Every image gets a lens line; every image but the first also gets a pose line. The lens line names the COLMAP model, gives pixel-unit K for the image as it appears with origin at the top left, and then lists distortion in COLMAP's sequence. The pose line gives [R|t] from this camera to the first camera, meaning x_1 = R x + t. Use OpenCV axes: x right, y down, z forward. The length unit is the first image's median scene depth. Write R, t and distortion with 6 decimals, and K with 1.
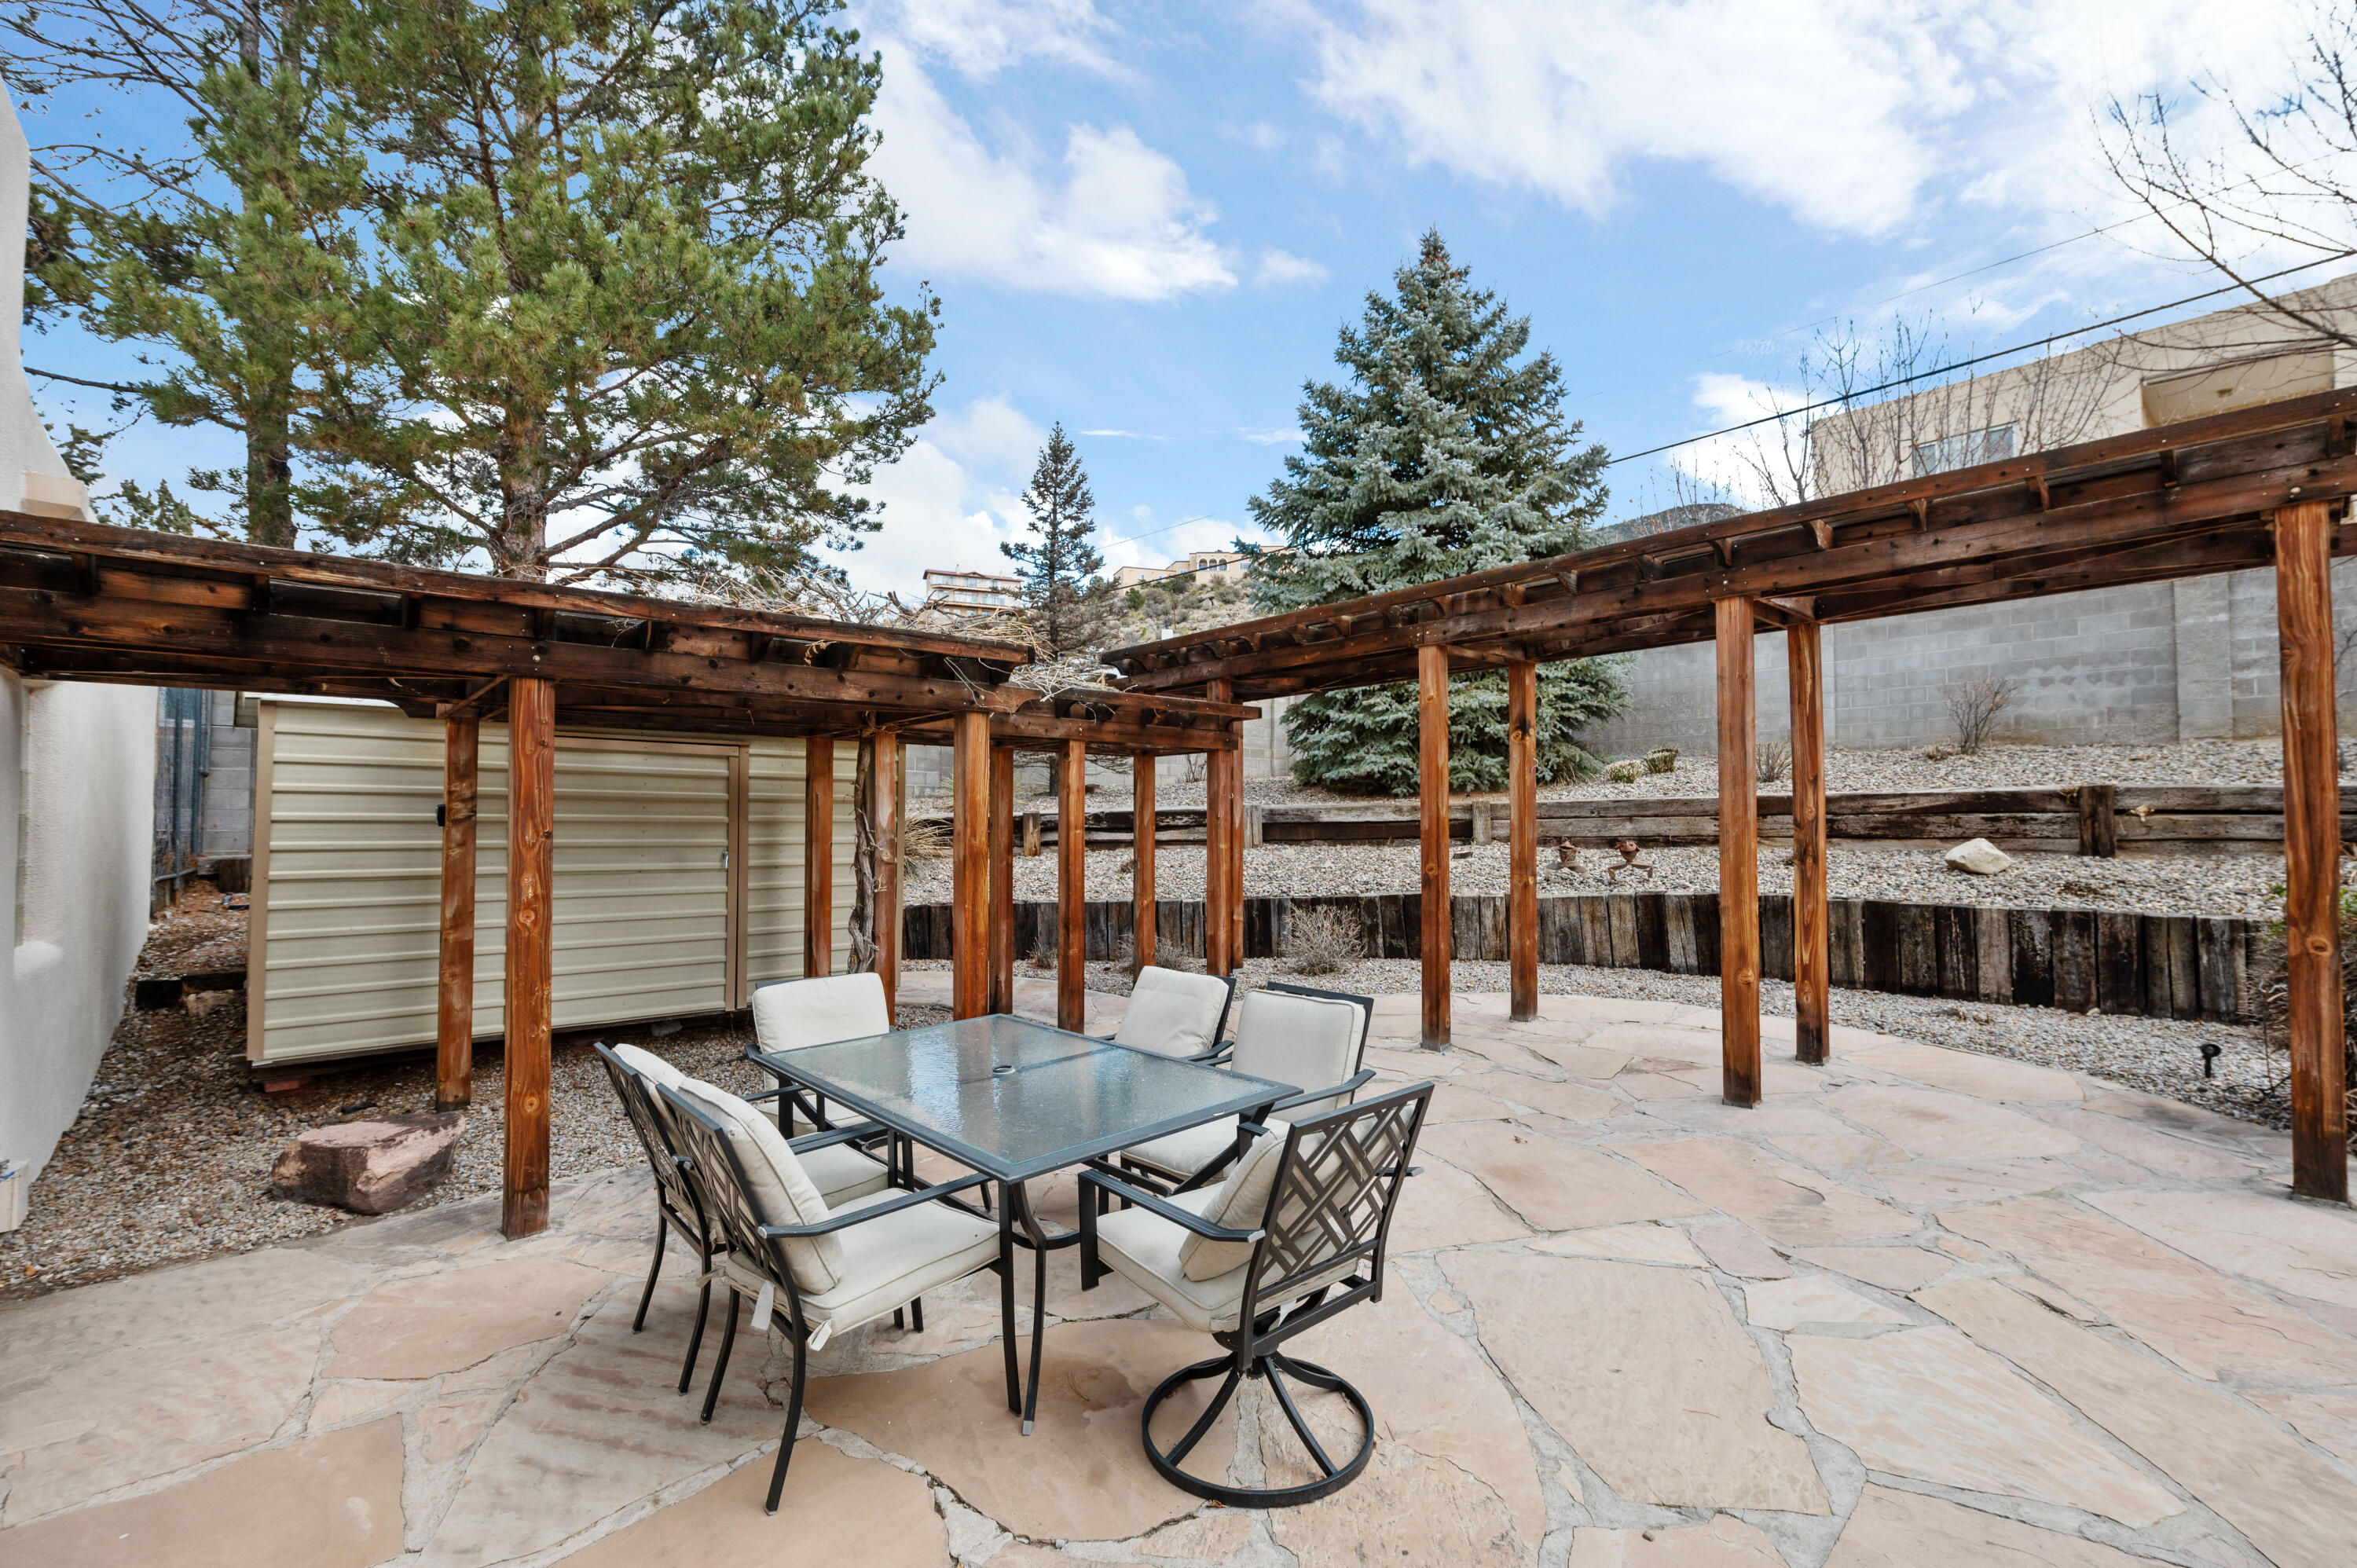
lens RADIAL K [[1074.1, 0, 1177.6], [0, 1074.1, 790.0], [0, 0, 1]] dist [-0.007843, -0.000510]
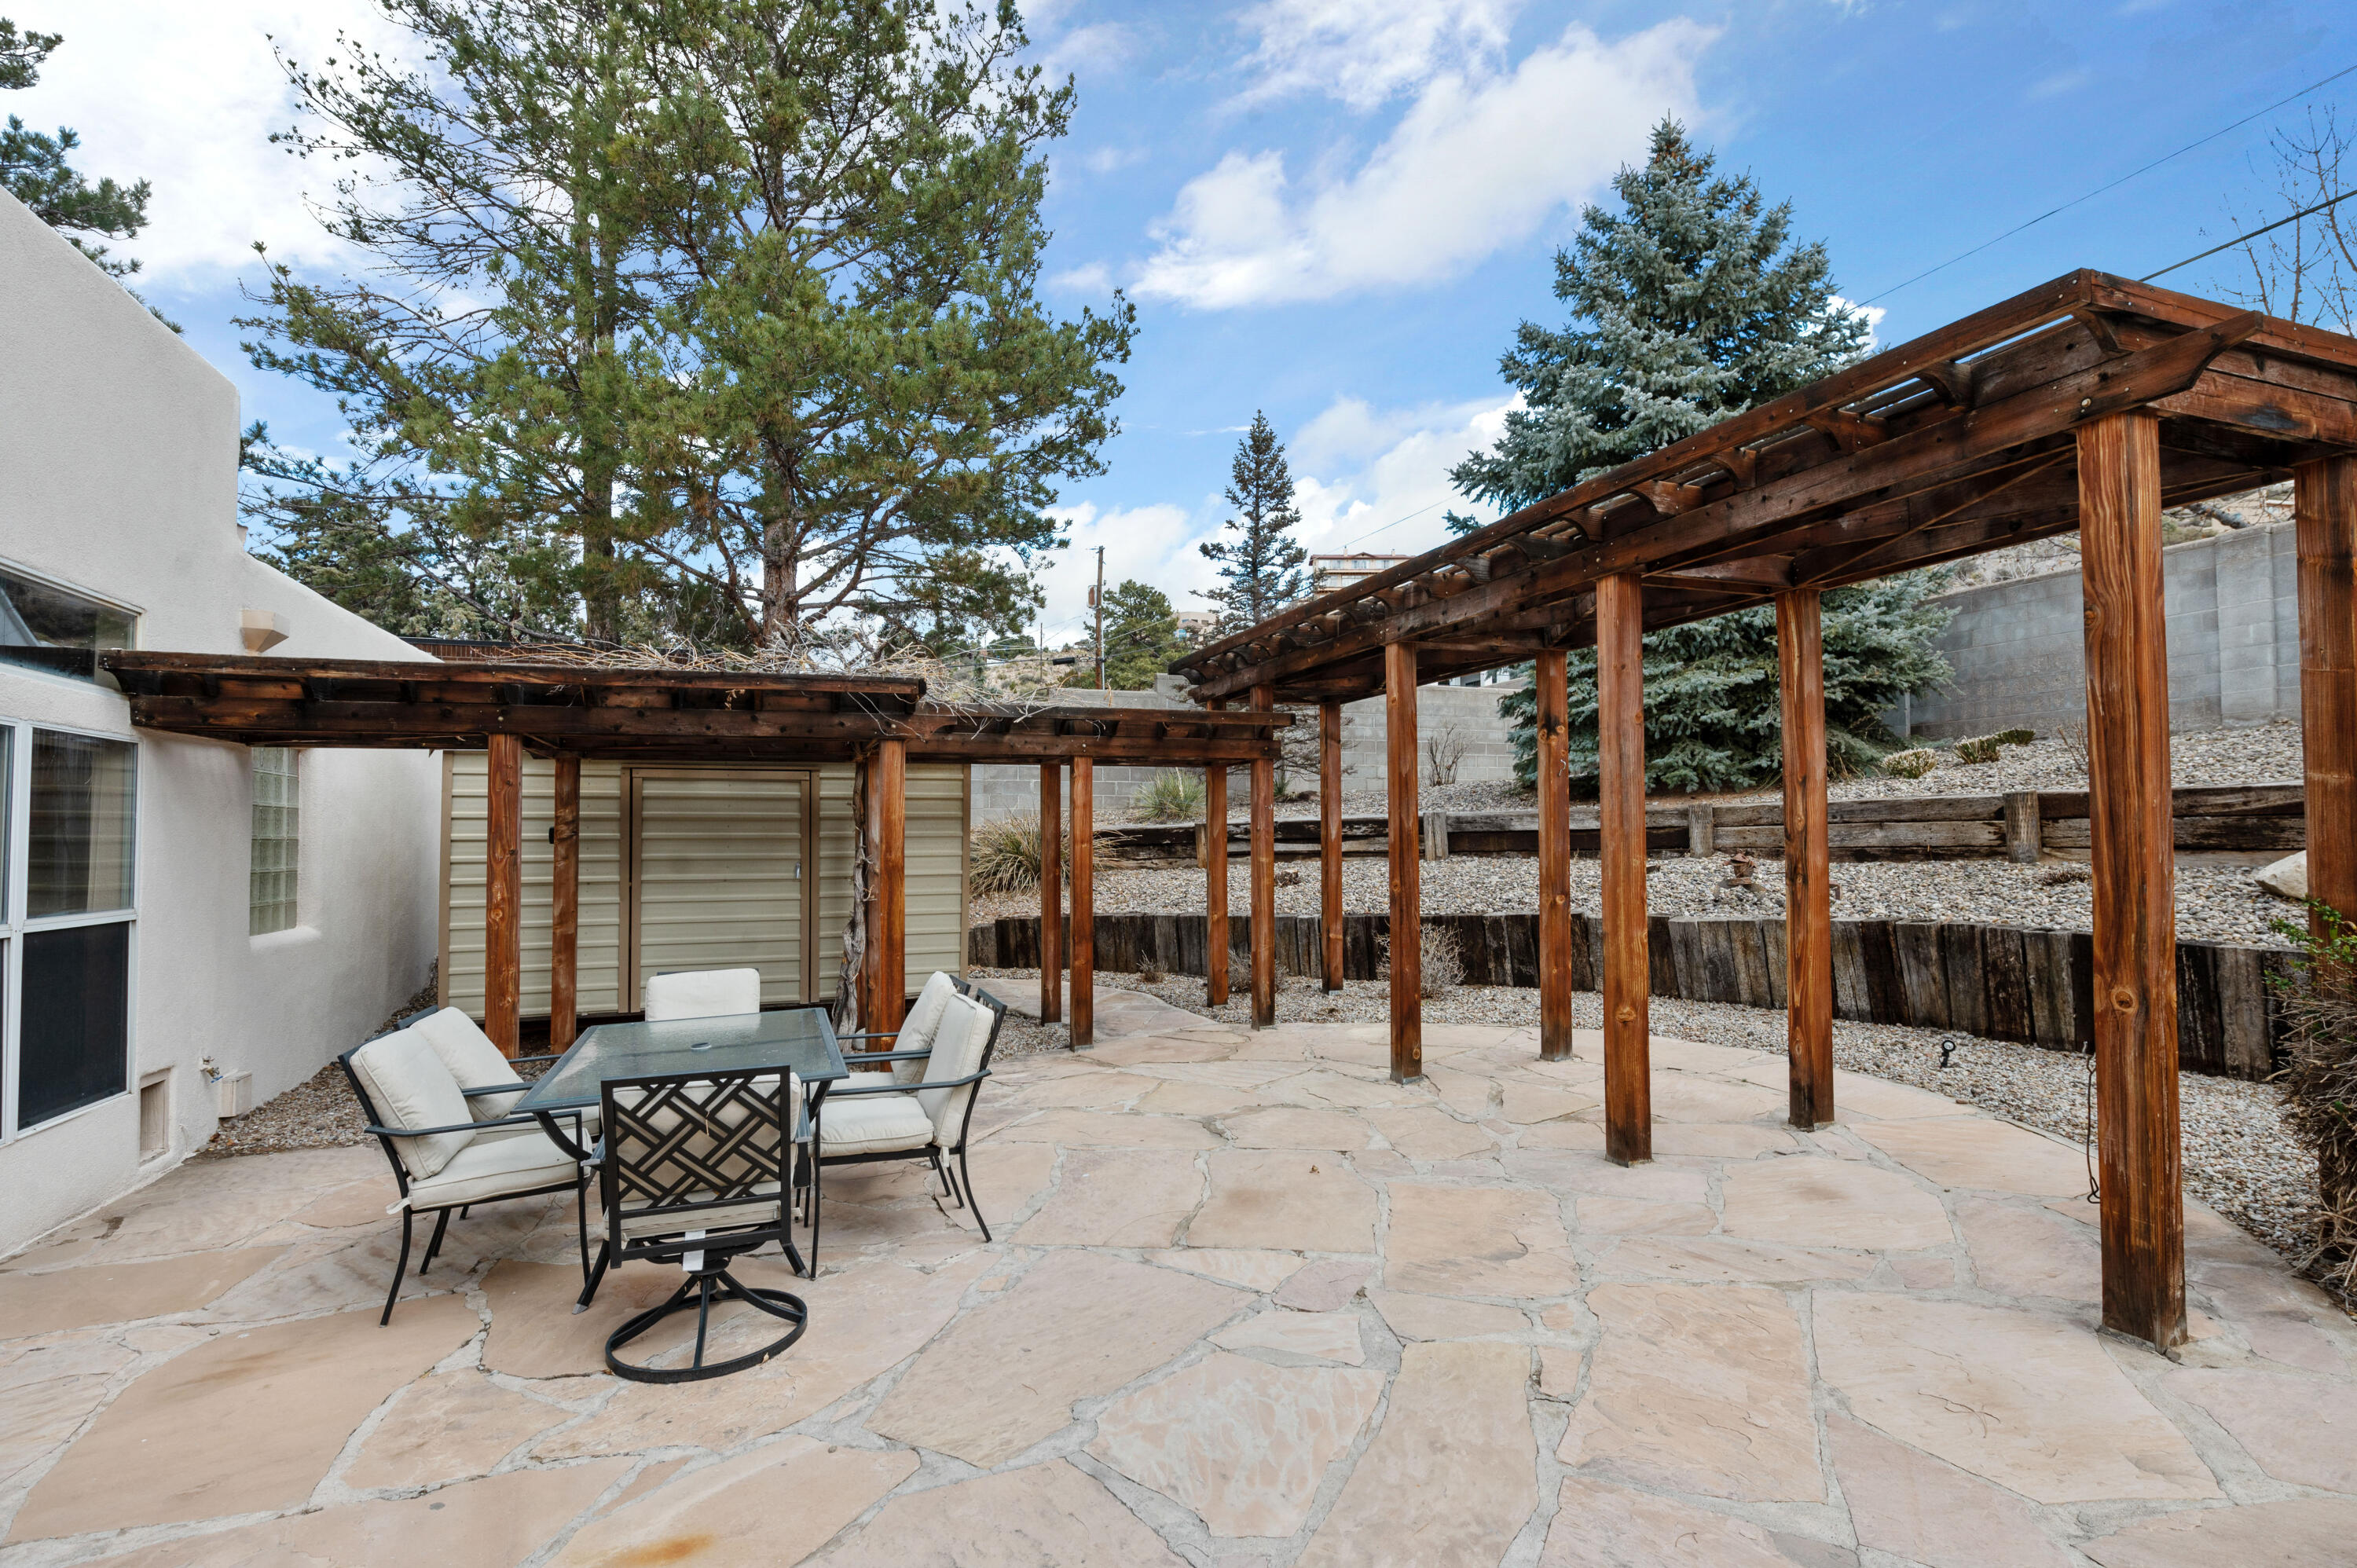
lens RADIAL K [[1211.4, 0, 1177.5], [0, 1211.4, 785.8], [0, 0, 1]] dist [-0.006602, -0.000531]
pose [[0.921360, -0.021488, -0.388116, 0.462689], [0.019867, 0.999769, -0.008188, -0.007272], [0.388202, -0.000167, 0.921574, -0.031364]]
